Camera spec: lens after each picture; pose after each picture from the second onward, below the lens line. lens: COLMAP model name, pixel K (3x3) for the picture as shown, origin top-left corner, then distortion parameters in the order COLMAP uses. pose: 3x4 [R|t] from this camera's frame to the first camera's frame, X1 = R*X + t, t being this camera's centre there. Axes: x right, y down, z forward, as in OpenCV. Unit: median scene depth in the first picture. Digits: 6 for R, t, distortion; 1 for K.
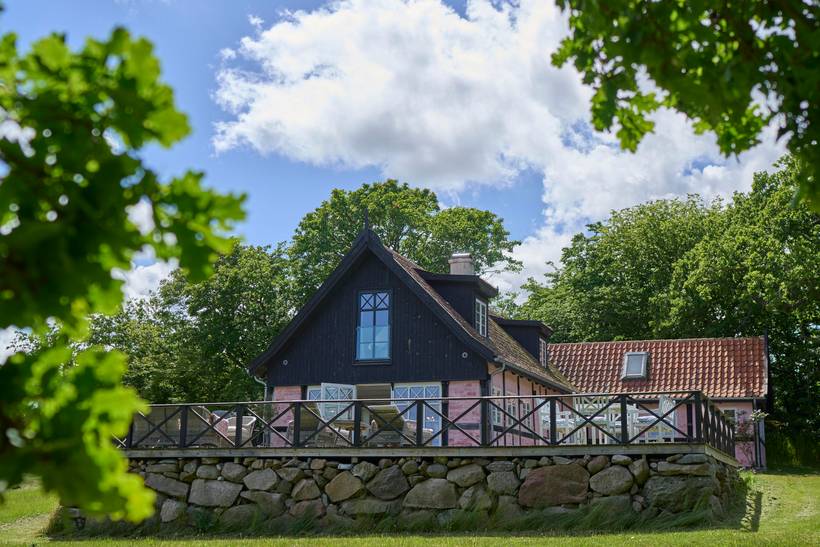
lens RADIAL K [[996.0, 0, 451.4], [0, 996.0, 306.3], [0, 0, 1]] dist [0.002409, -0.012316]
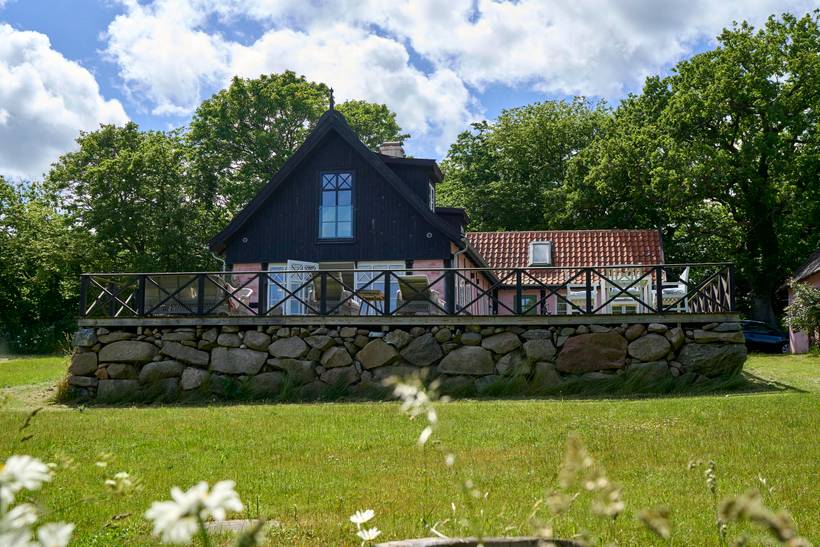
lens RADIAL K [[933.5, 0, 392.9], [0, 933.5, 274.3], [0, 0, 1]] dist [0.007066, -0.007977]
pose [[0.991783, 0.015104, 0.127035, -0.202422], [-0.024095, 0.997288, 0.069543, 0.031784], [-0.125640, -0.072032, 0.989457, 0.059714]]
